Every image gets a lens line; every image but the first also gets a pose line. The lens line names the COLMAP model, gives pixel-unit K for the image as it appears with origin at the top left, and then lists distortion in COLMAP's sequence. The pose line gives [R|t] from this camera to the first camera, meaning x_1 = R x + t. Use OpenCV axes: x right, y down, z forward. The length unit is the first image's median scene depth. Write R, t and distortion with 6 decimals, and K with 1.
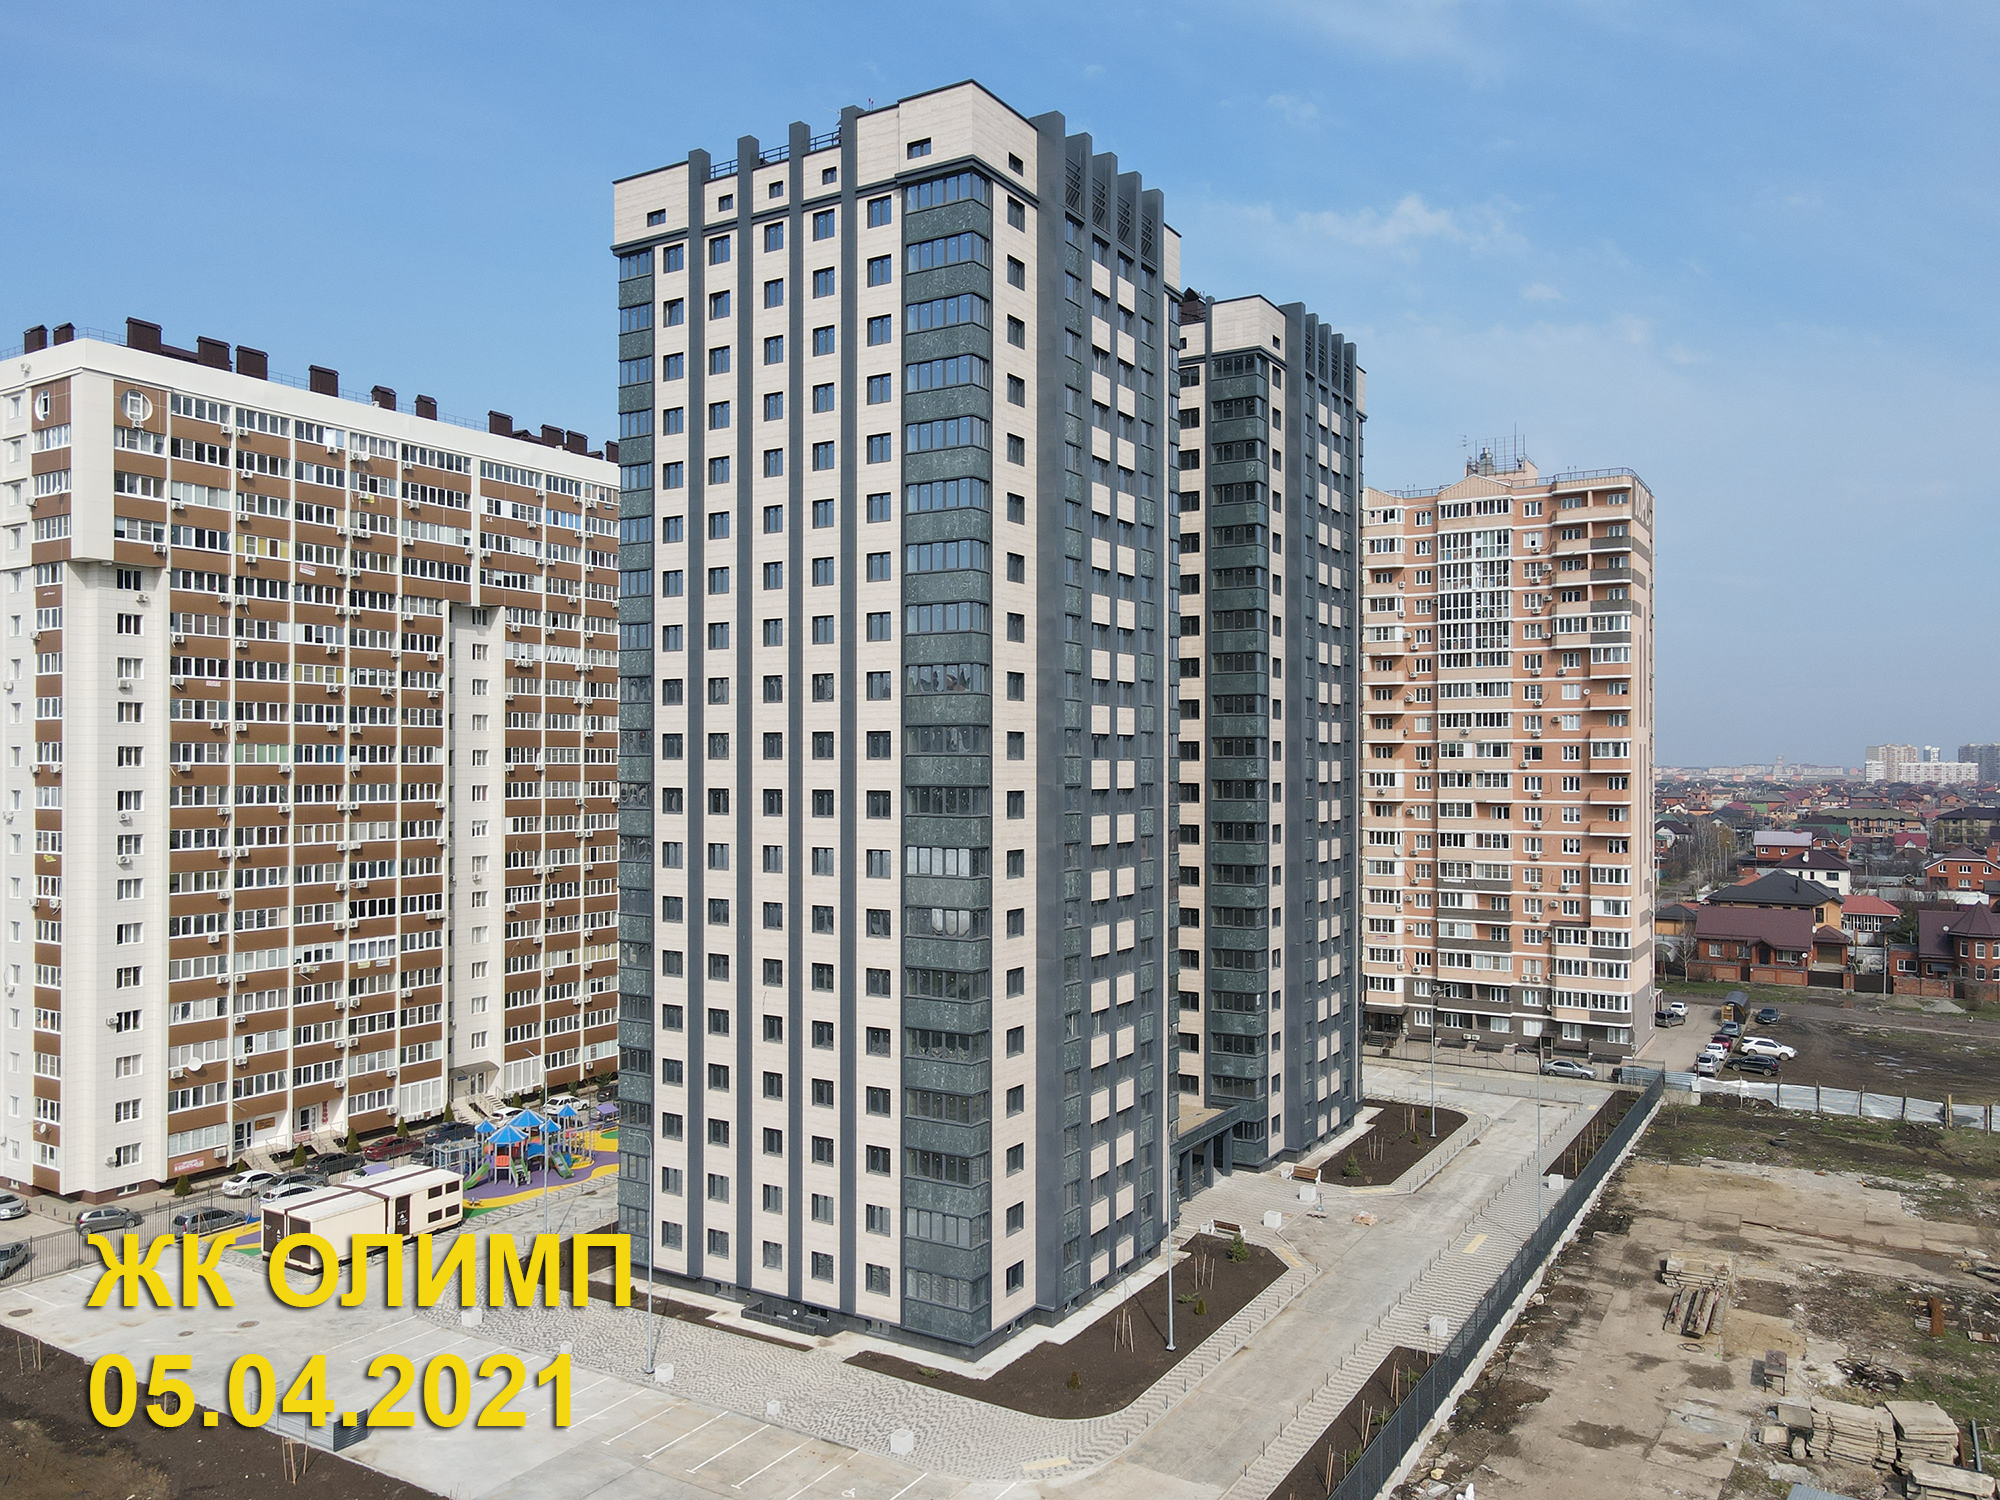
lens RADIAL K [[1463.9, 0, 1000.0], [0, 1463.9, 750.0], [0, 0, 1]] dist [0.024031, -0.000029]
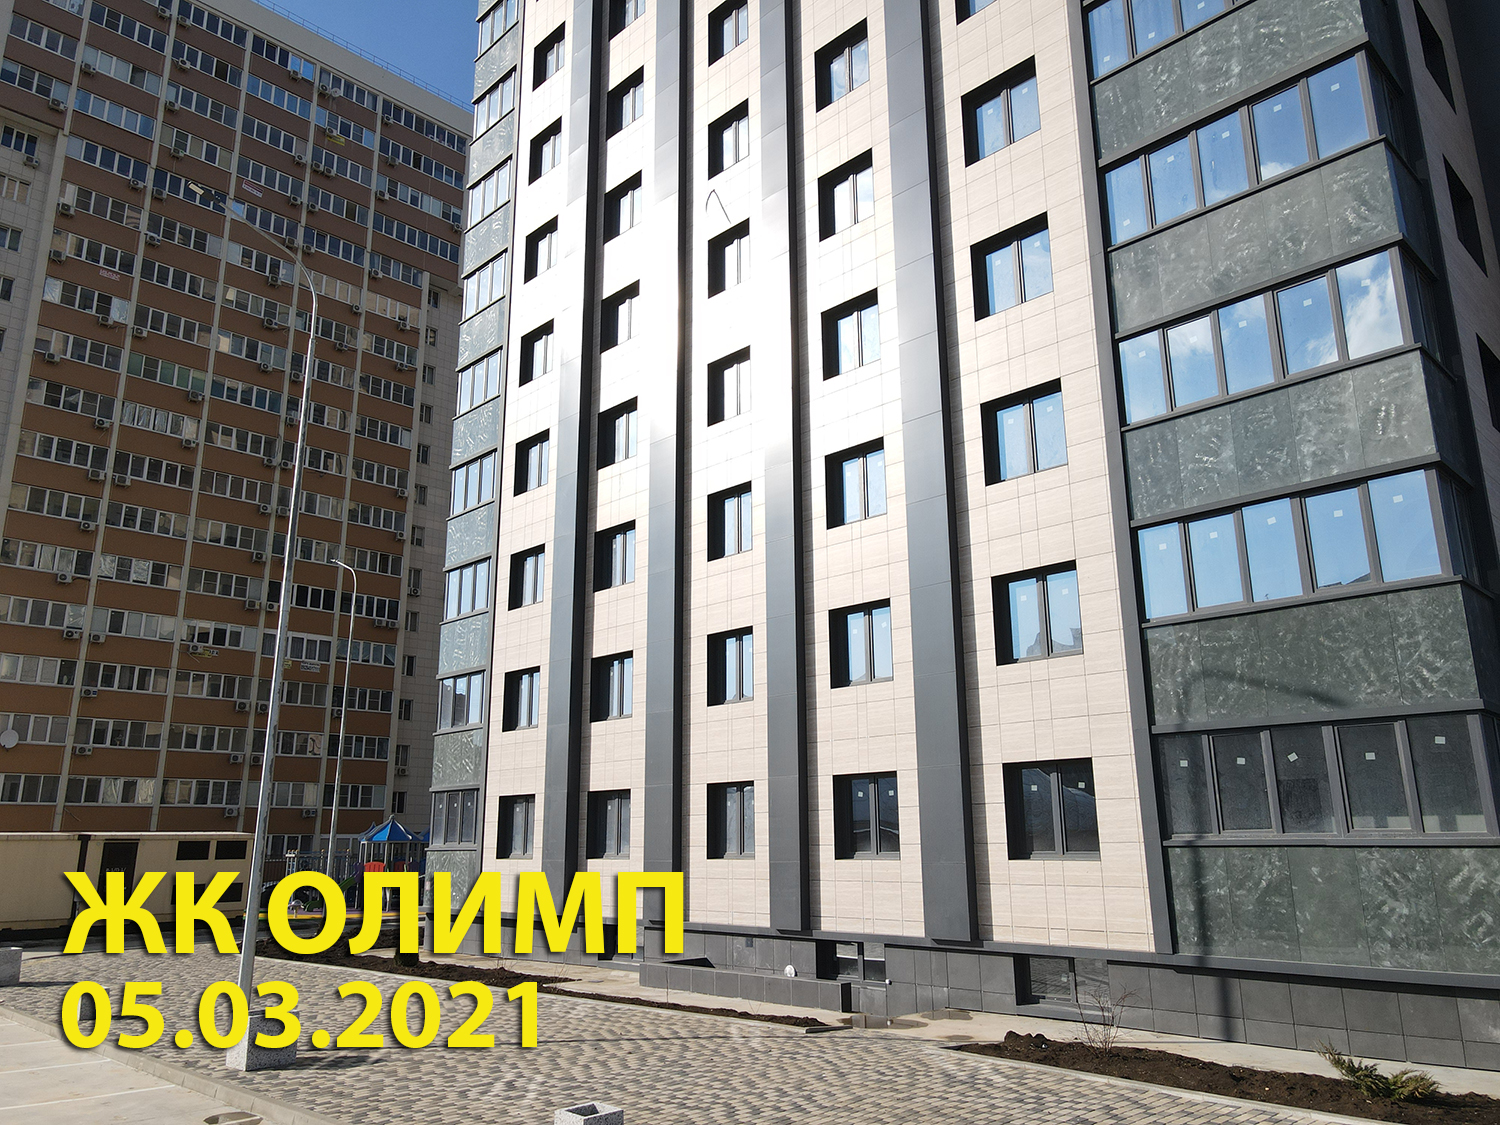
lens RADIAL K [[1097.9, 0, 750.0], [0, 1097.9, 562.5], [0, 0, 1]] dist [0.024031, -0.000029]
pose [[0.971281, -0.066494, -0.228454, -0.055424], [0.009857, 0.970577, -0.240588, 0.231284], [0.237730, 0.231427, 0.943359, 0.486115]]
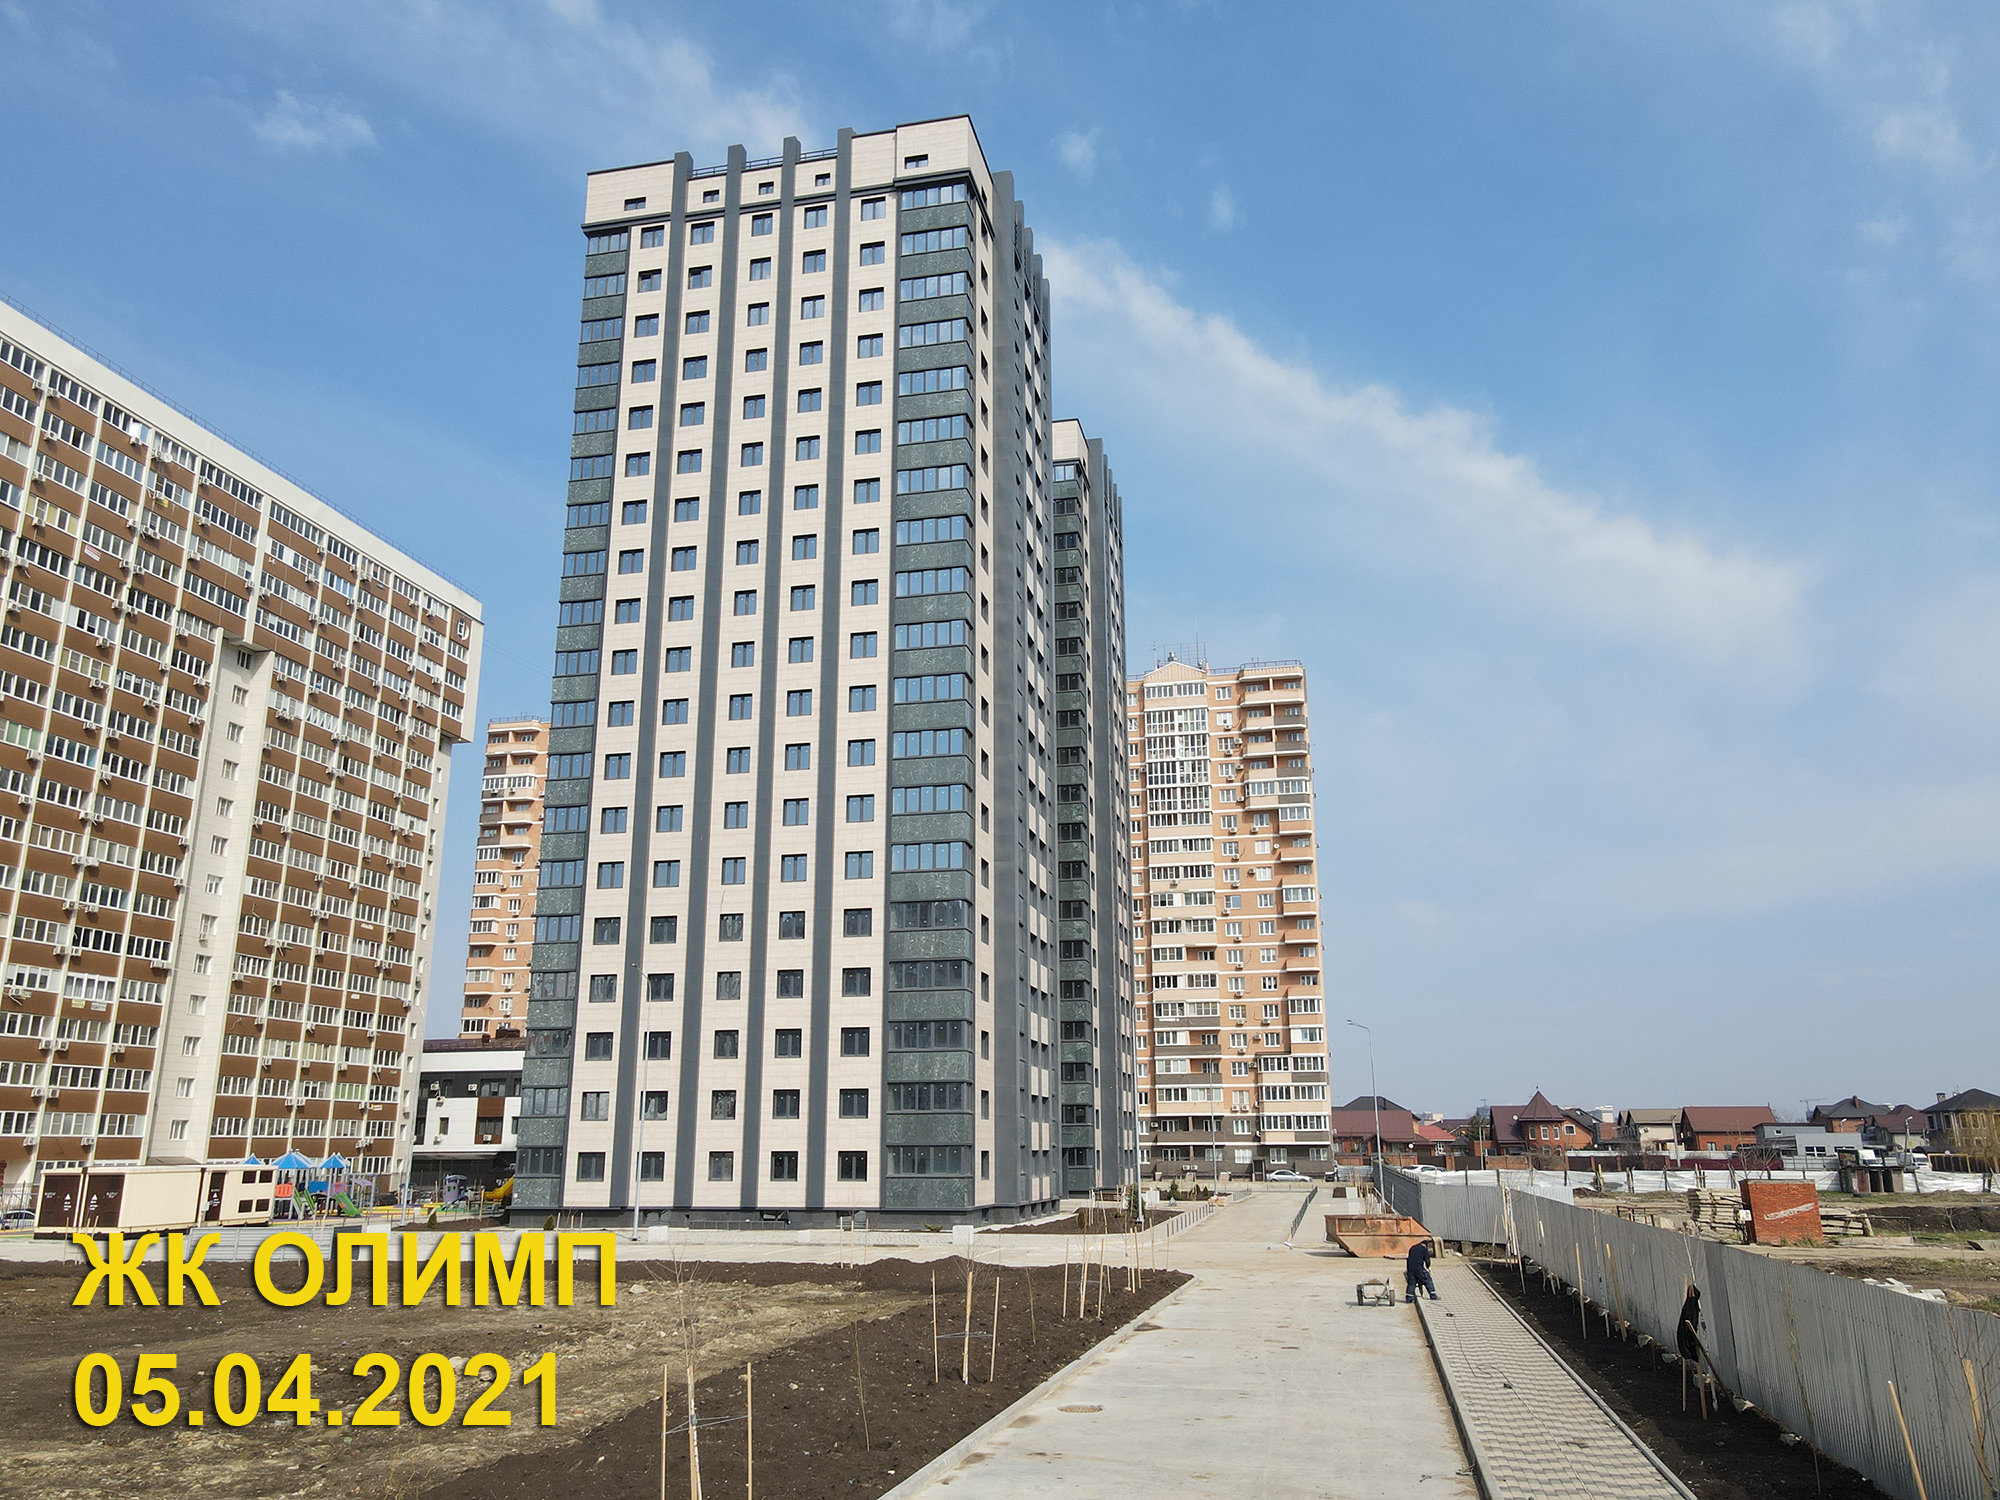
lens RADIAL K [[1458.0, 0, 1000.0], [0, 1458.0, 750.0], [0, 0, 1]] dist [0.016553, 0.002870]
pose [[0.947137, 0.081689, 0.310255, -0.197995], [0.000093, 0.966972, -0.254884, 0.215757], [-0.320829, 0.241439, 0.915847, 0.013148]]
